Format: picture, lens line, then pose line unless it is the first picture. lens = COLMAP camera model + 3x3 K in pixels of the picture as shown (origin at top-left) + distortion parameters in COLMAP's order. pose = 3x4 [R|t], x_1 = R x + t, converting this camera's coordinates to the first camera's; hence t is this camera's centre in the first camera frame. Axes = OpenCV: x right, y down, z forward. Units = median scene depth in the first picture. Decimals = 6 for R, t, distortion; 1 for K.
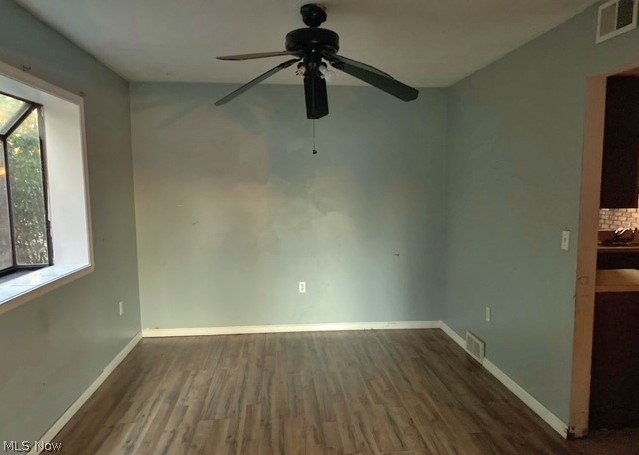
lens RADIAL K [[483.1, 0, 323.6], [0, 483.1, 237.5], [0, 0, 1]] dist [0.106814, -0.114410]
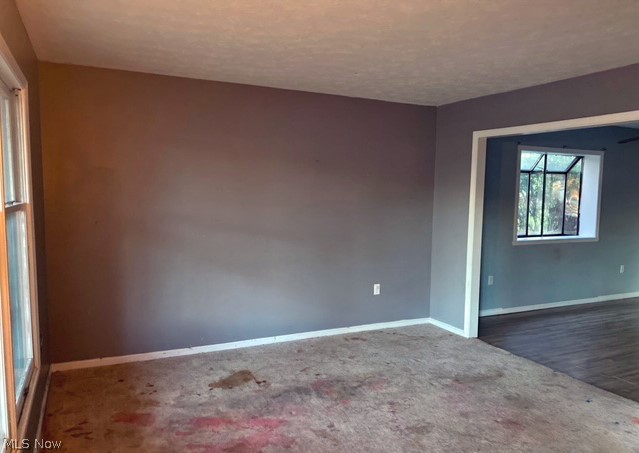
lens RADIAL K [[483.1, 0, 323.6], [0, 483.1, 236.5], [0, 0, 1]] dist [0.106814, -0.114410]
pose [[0.349854, 0.105930, -0.930796, 1.000850], [-0.116951, 0.990752, 0.068796, 0.045559], [0.929475, 0.084789, 0.359008, -0.715962]]
